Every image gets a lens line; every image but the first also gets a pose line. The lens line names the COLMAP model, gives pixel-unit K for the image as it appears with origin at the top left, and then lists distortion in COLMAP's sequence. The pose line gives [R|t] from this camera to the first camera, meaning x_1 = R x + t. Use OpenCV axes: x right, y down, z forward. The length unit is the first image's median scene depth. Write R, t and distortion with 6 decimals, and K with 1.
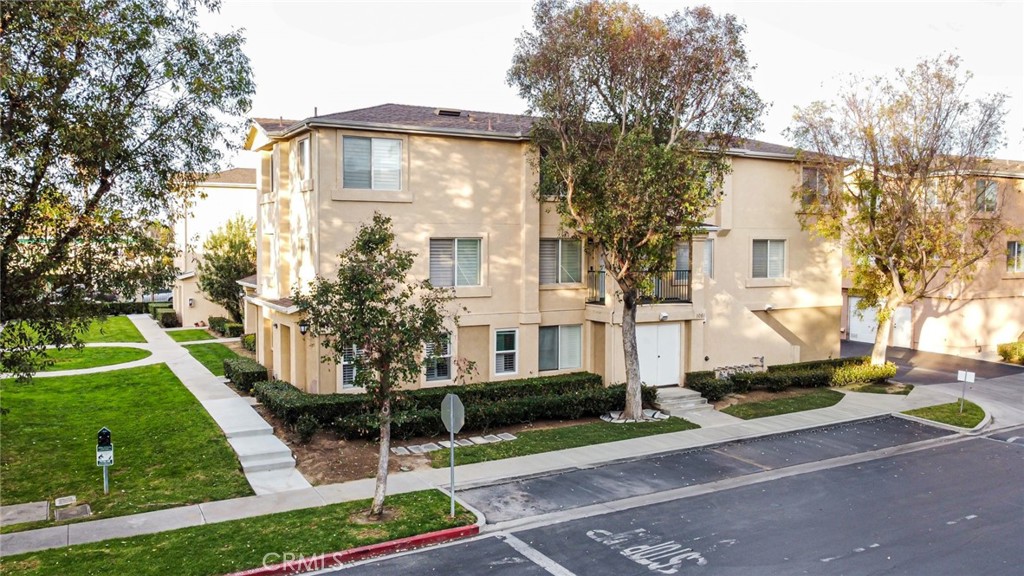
lens RADIAL K [[768.5, 0, 512.0], [0, 768.5, 288.0], [0, 0, 1]] dist [0.002541, 0.000208]
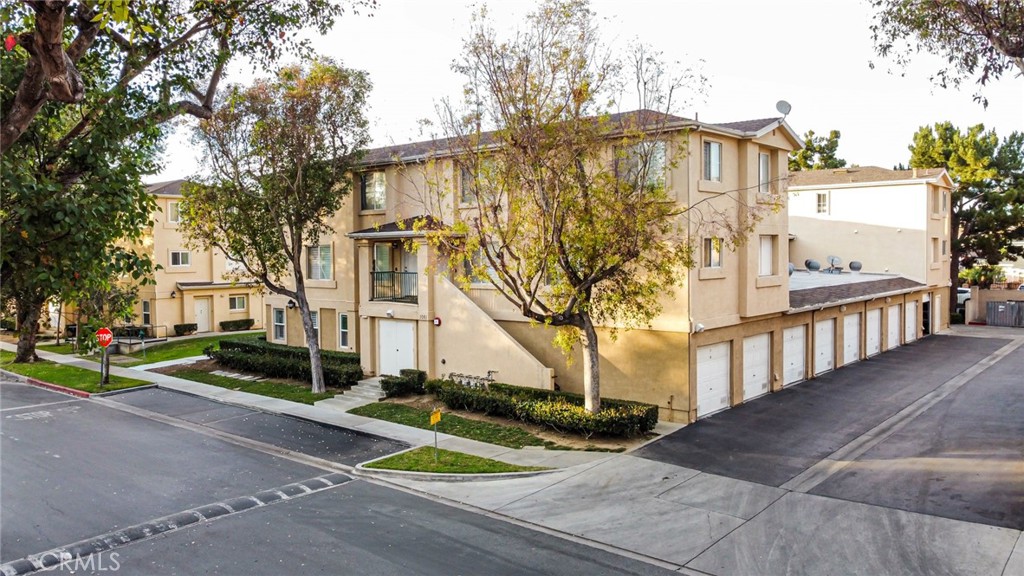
lens RADIAL K [[768.5, 0, 512.0], [0, 768.5, 288.0], [0, 0, 1]] dist [0.002541, 0.000208]
pose [[0.342982, 0.036231, -0.938643, 1.567999], [-0.041904, 0.998851, 0.023243, -0.040031], [0.938407, 0.031361, 0.344106, 0.942891]]
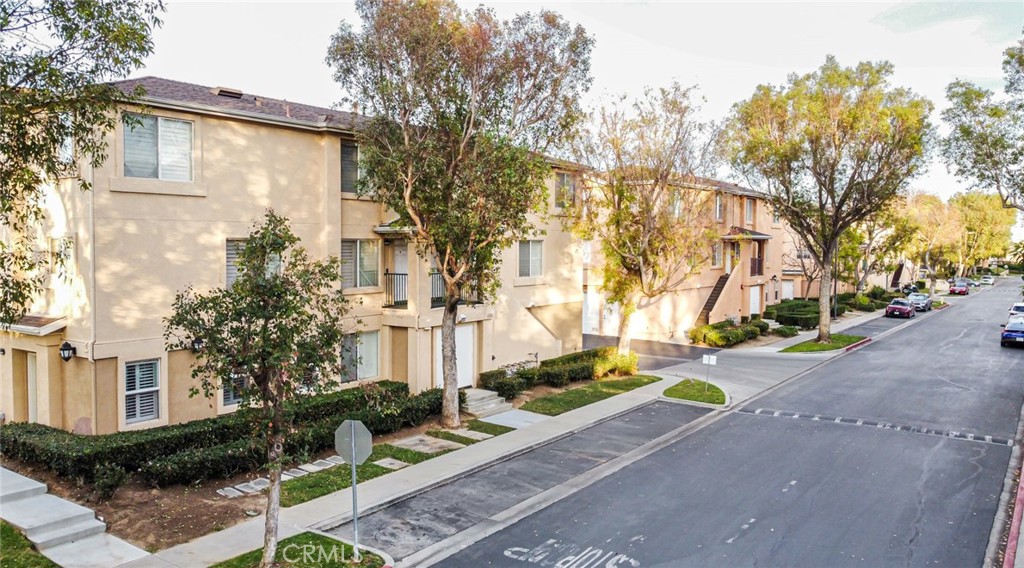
lens RADIAL K [[768.1, 0, 512.0], [0, 768.1, 284.0], [0, 0, 1]] dist [0.010309, -0.009936]
pose [[0.904045, -0.021563, 0.426893, -0.198453], [0.022420, 0.999744, 0.003019, -0.010551], [-0.426849, 0.006842, 0.904297, 0.094184]]
